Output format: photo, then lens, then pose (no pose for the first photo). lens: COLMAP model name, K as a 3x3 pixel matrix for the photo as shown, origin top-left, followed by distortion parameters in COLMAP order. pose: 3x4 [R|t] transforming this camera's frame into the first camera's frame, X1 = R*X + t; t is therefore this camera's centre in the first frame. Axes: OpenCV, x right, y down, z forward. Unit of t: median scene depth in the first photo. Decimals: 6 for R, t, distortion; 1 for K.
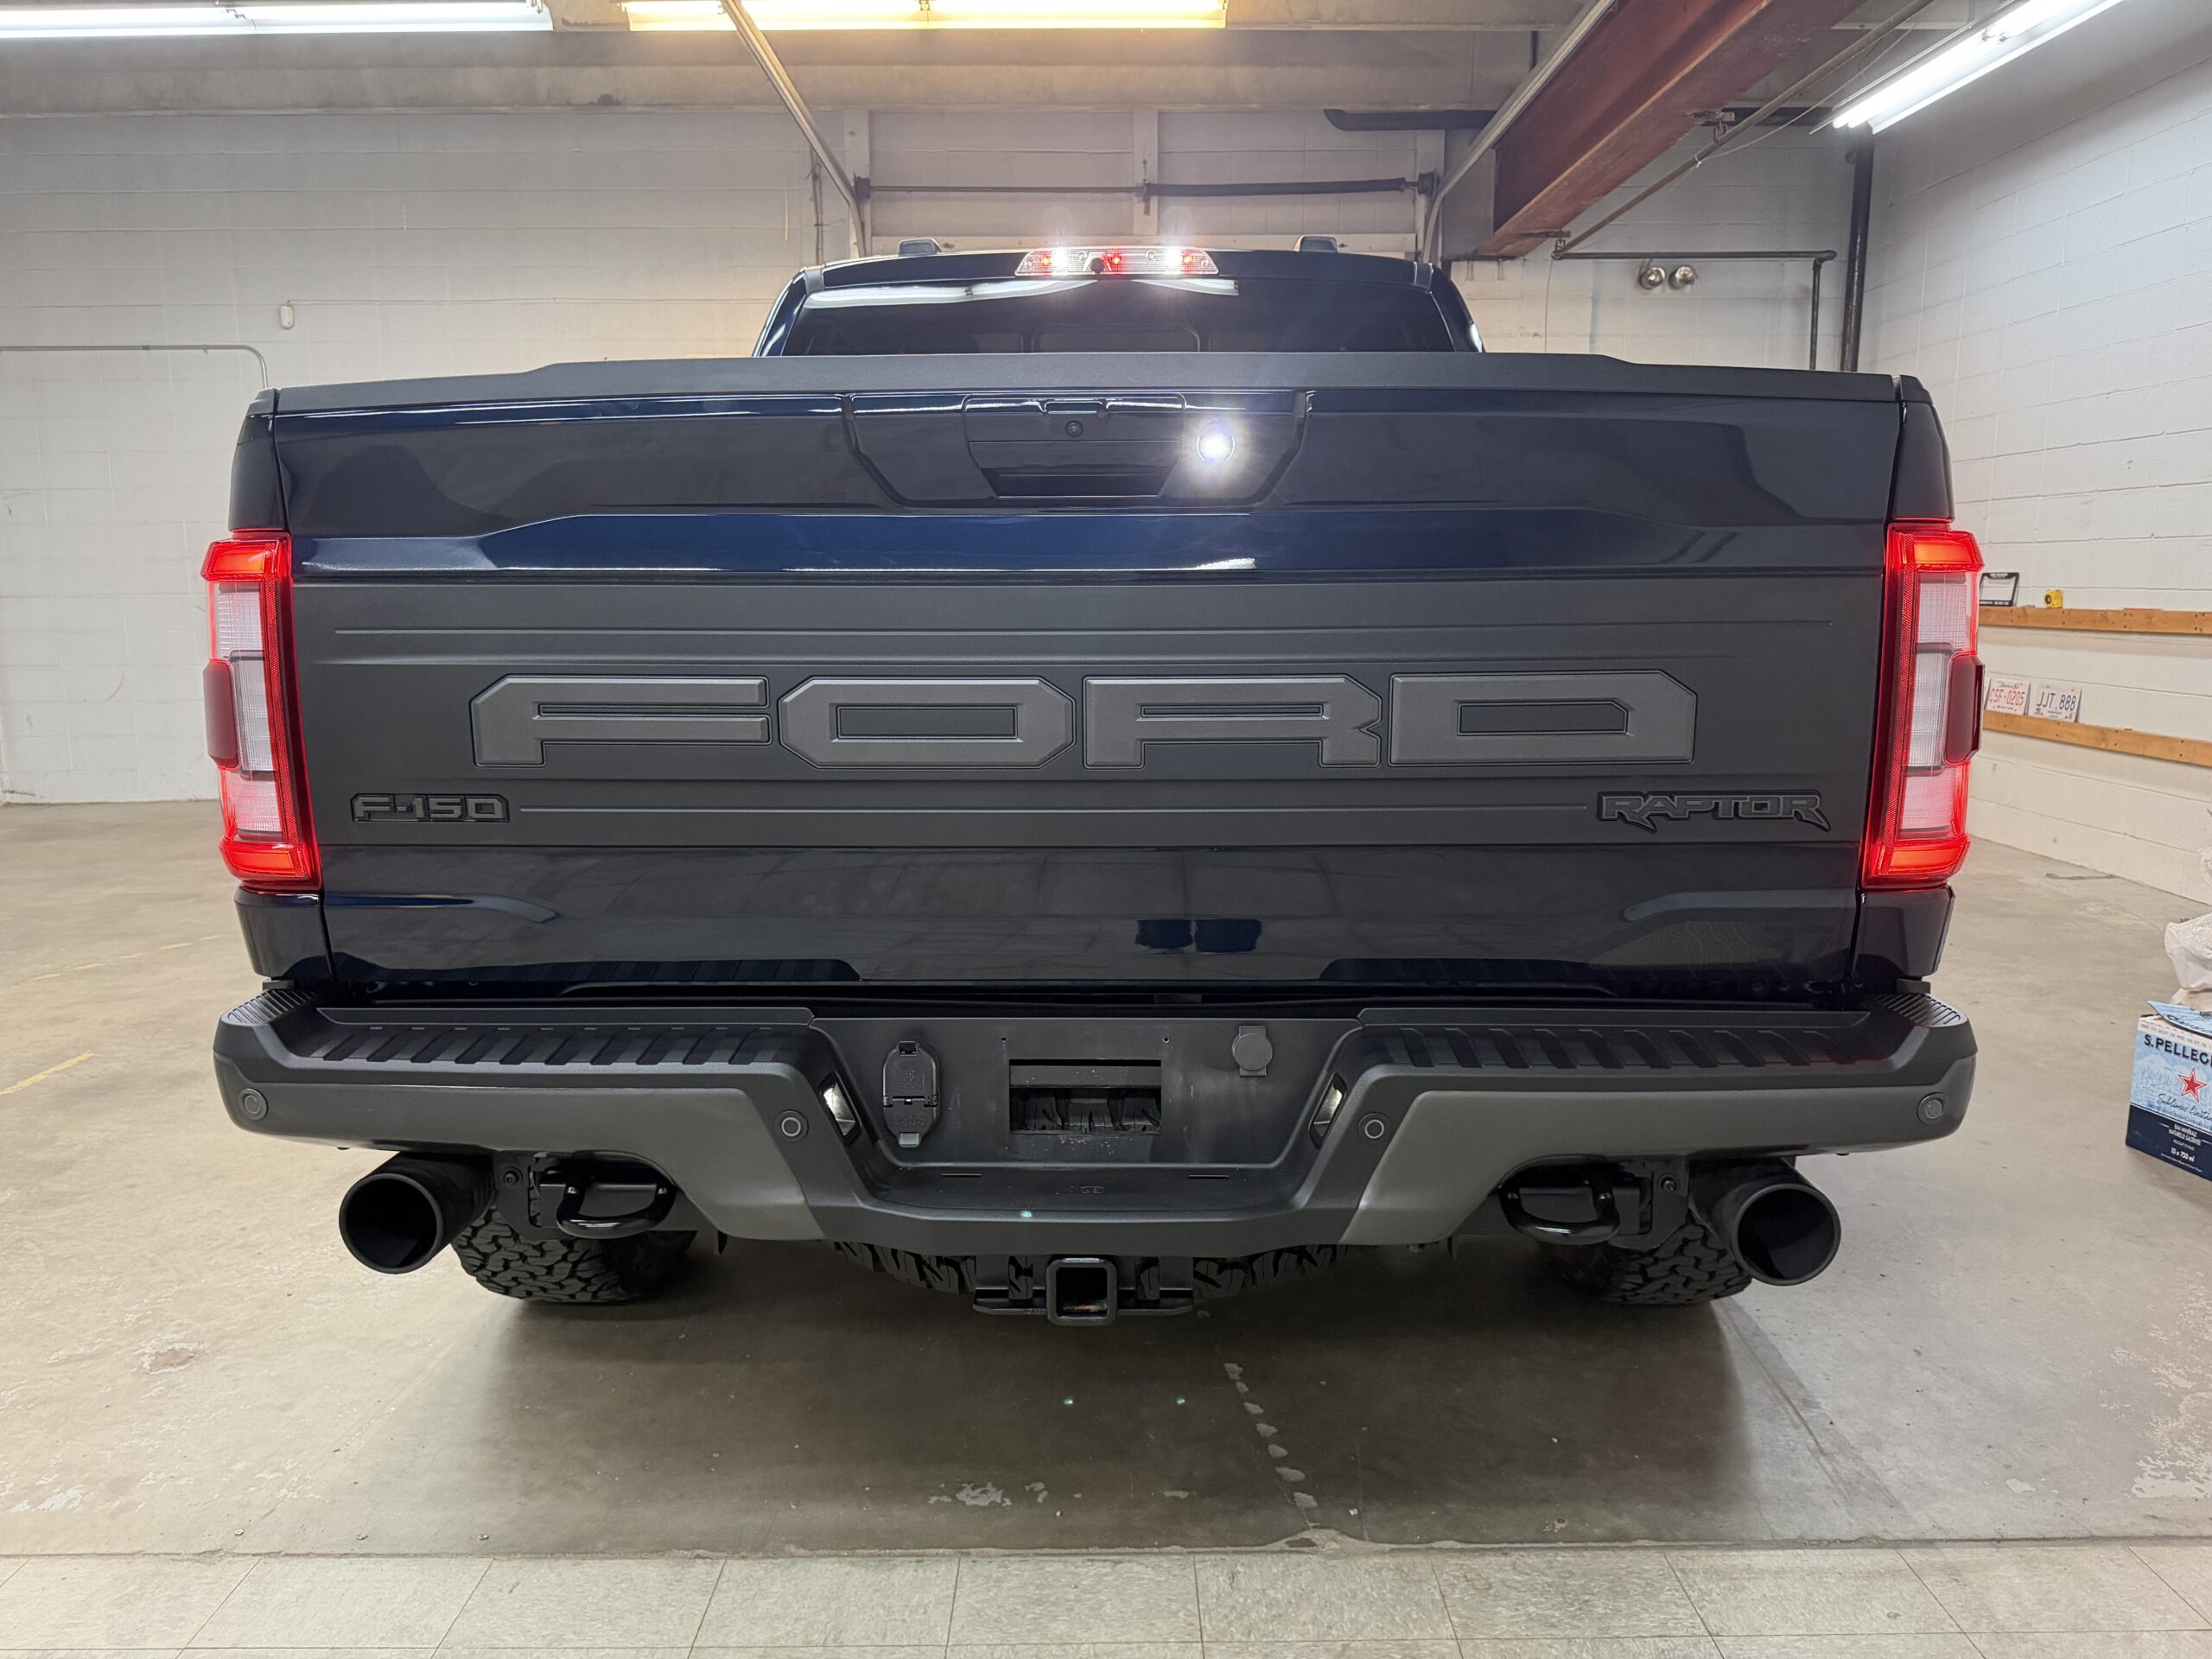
lens RADIAL K [[1590.4, 0, 1109.5], [0, 1590.4, 835.8], [0, 0, 1]] dist [0.004337, 0.001119]
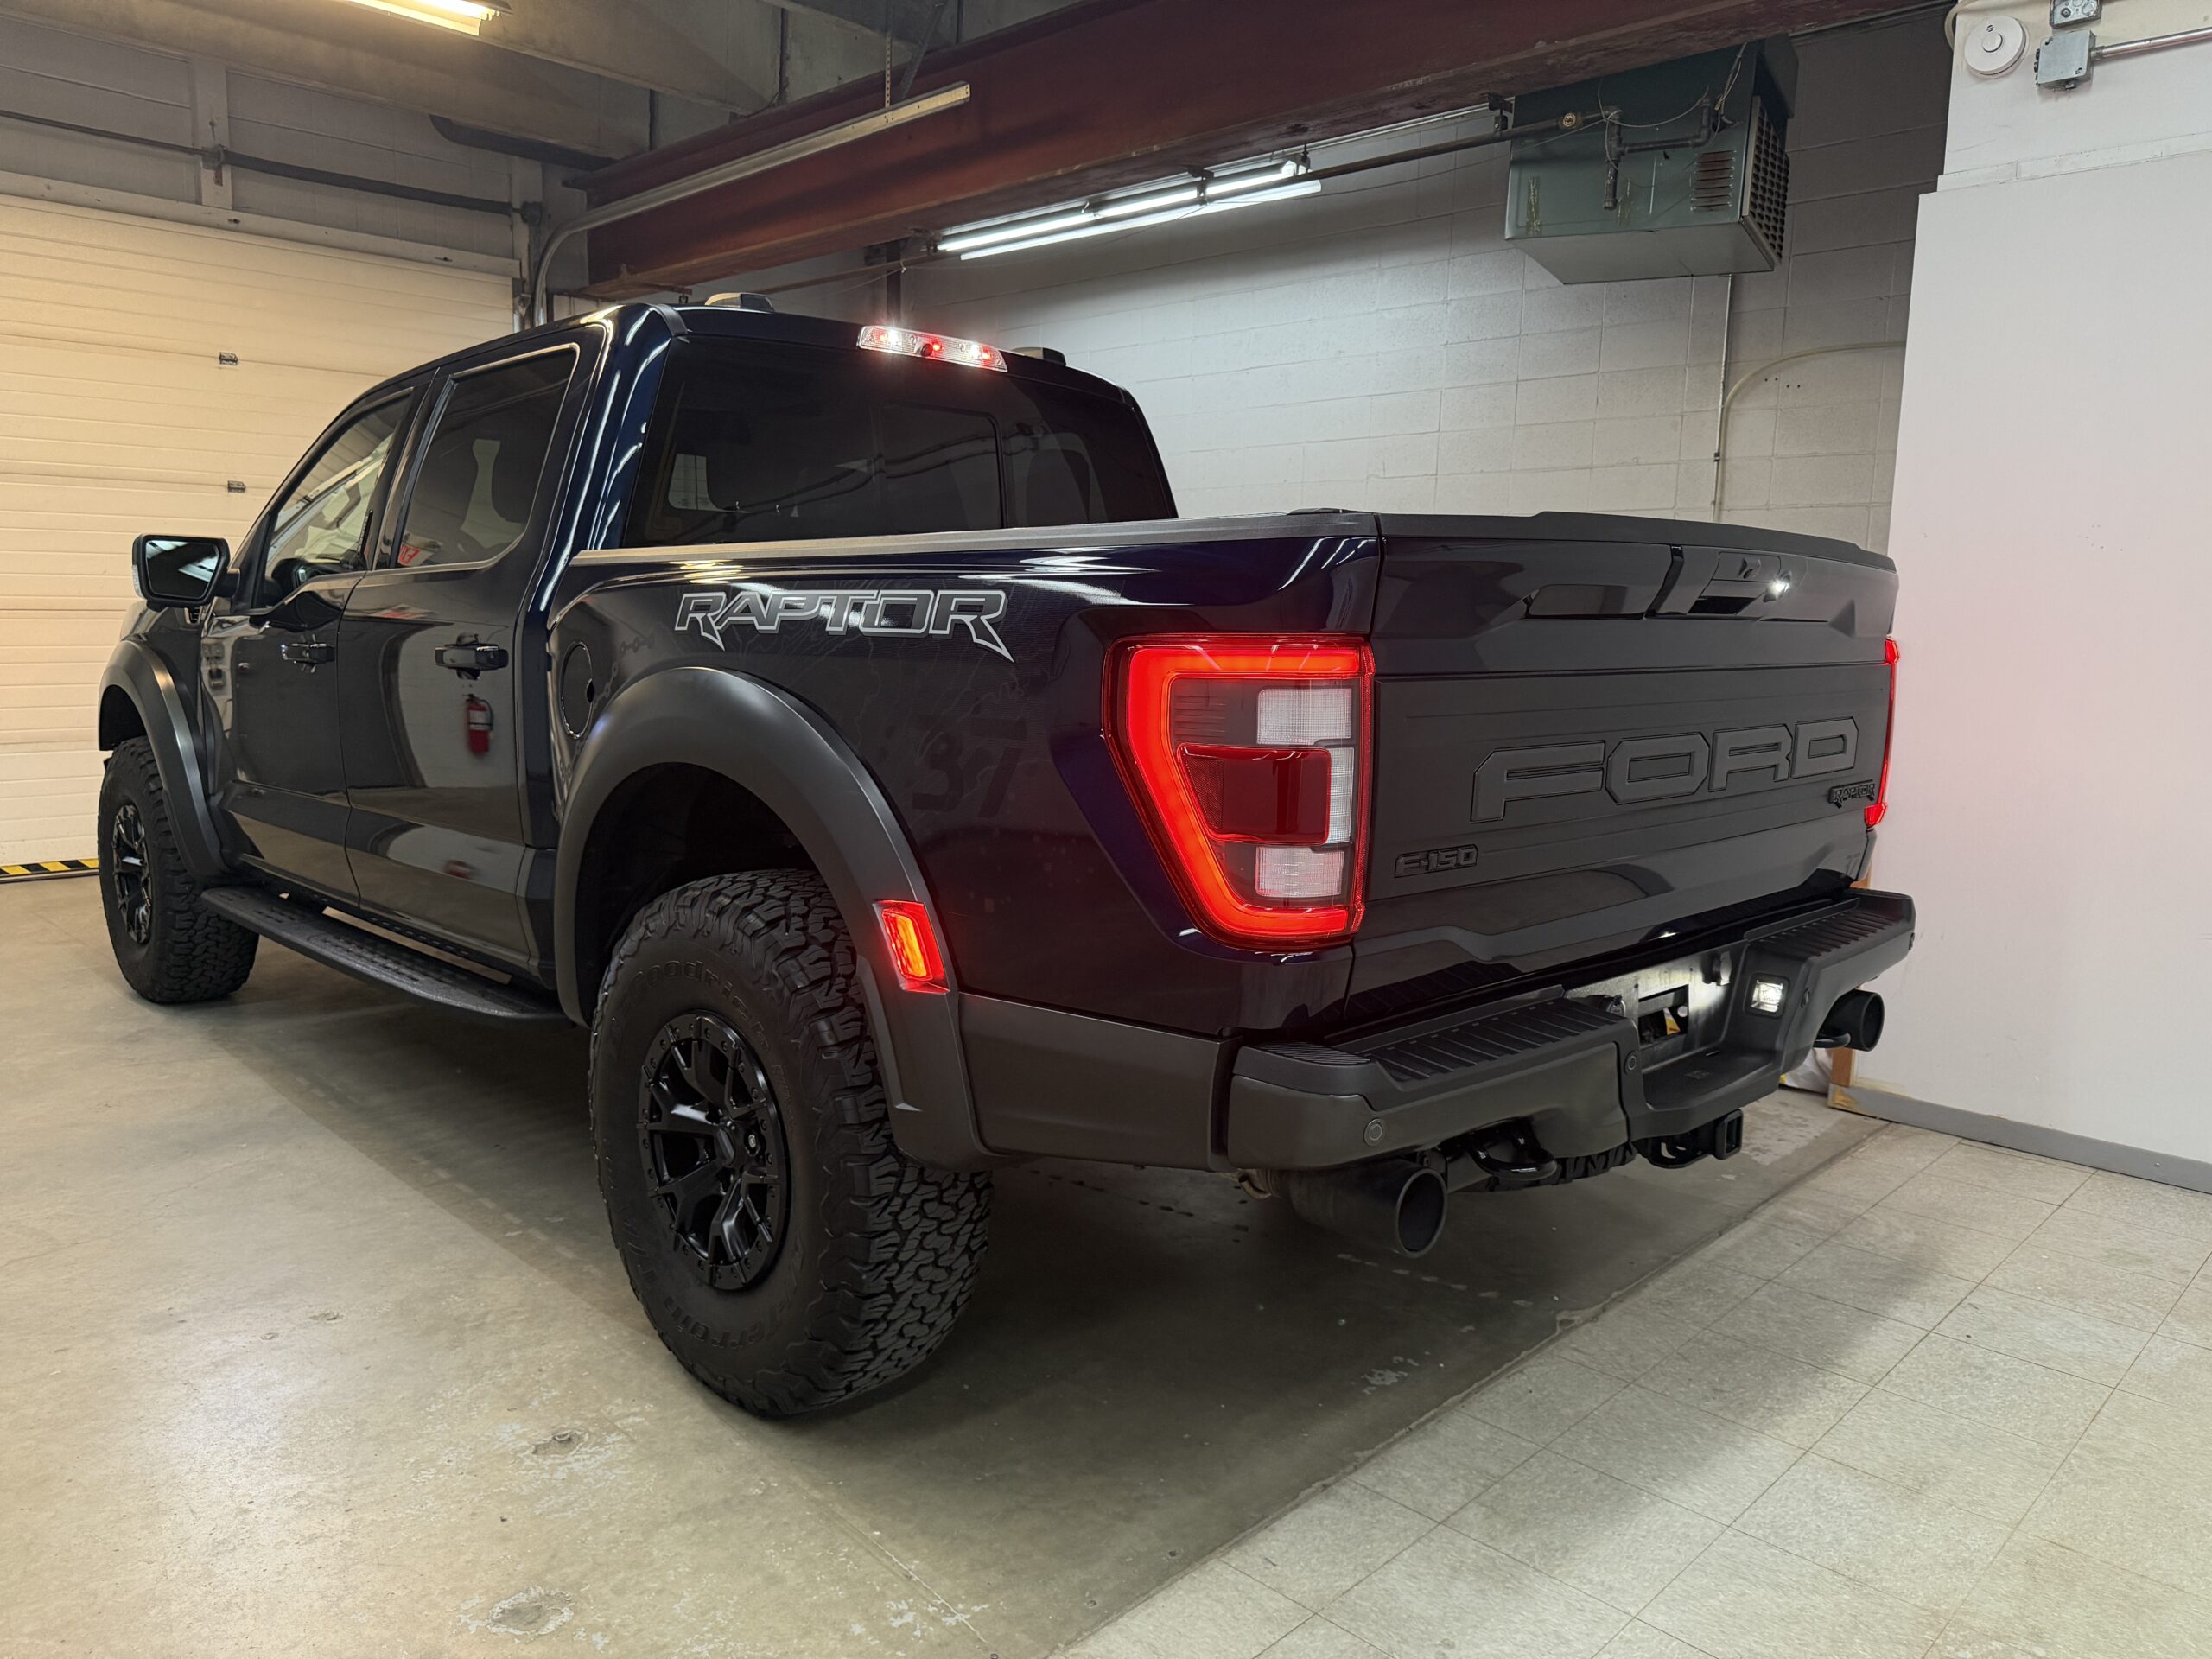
lens RADIAL K [[1590.4, 0, 1109.5], [0, 1590.4, 815.1], [0, 0, 1]] dist [0.004337, 0.001119]
pose [[0.698026, -0.075889, 0.712040, -0.721958], [0.090752, 0.995726, 0.017158, -0.047458], [-0.710299, 0.052643, 0.701929, 0.159743]]
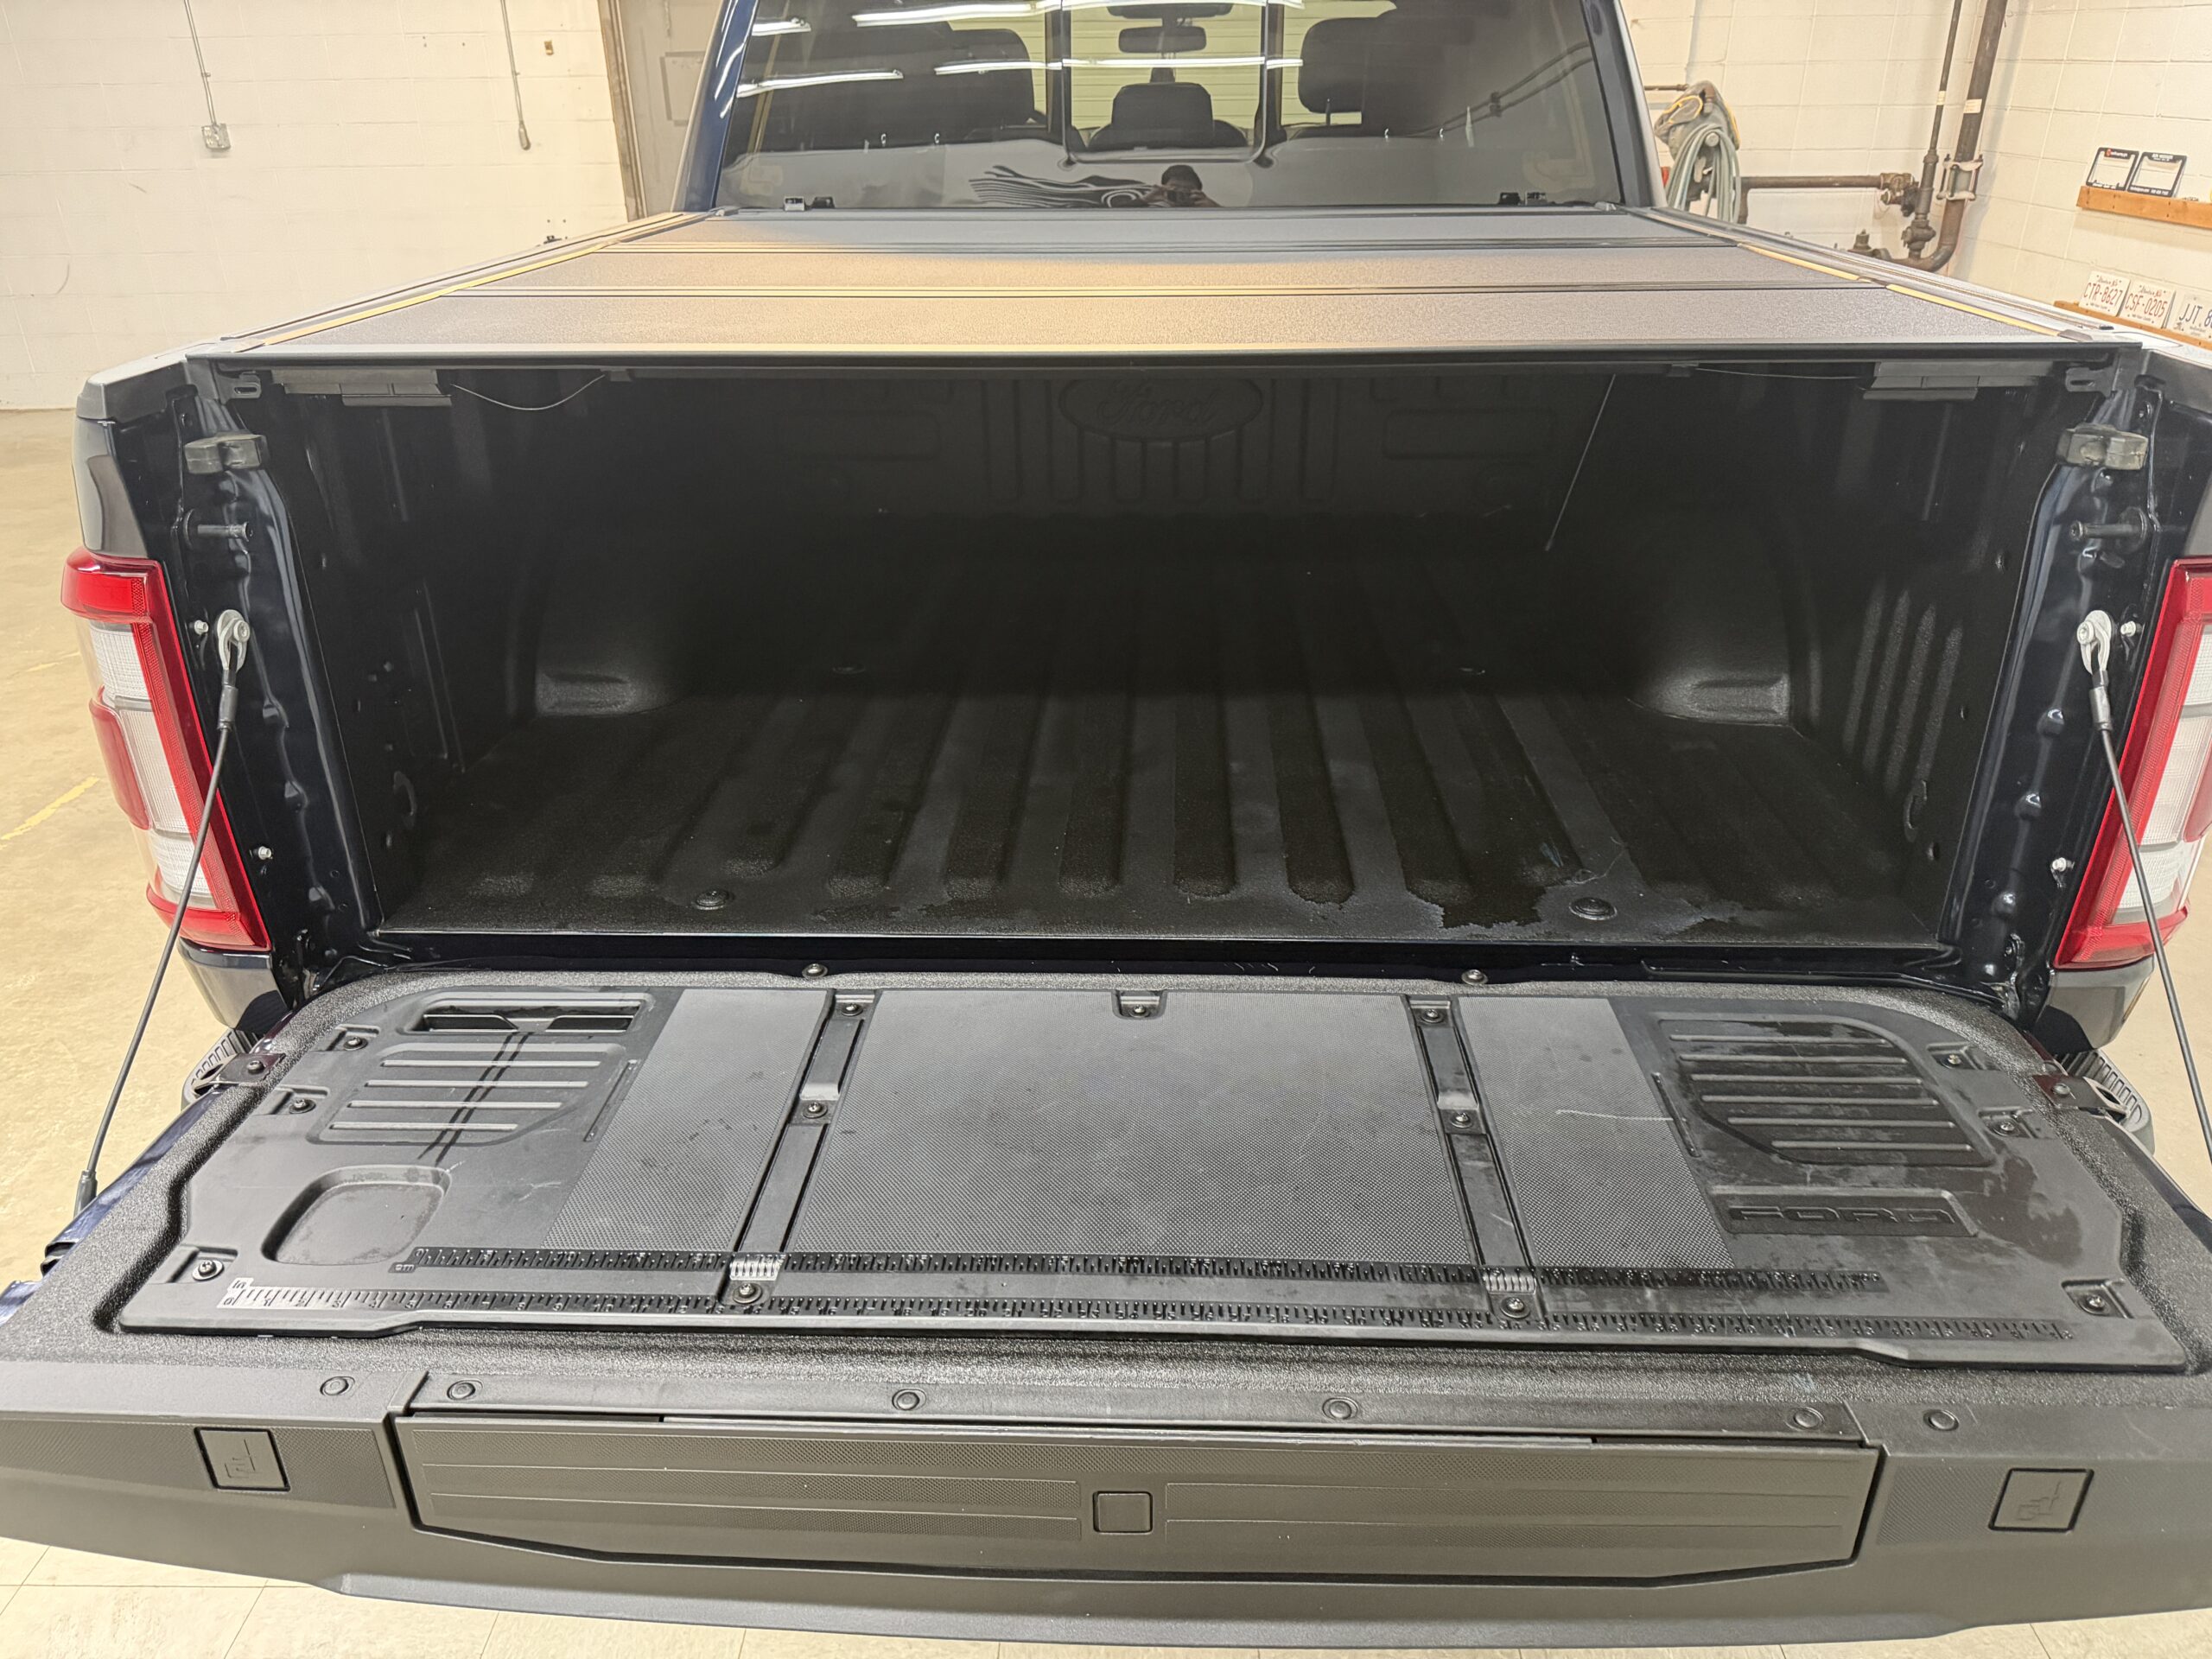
lens RADIAL K [[1590.4, 0, 1112.2], [0, 1590.4, 838.3], [0, 0, 1]] dist [0.004337, 0.001119]
pose [[0.999872, -0.002038, -0.015877, -0.009707], [0.006588, 0.956345, 0.292165, -0.137974], [0.014588, -0.292232, 0.956236, 0.094732]]
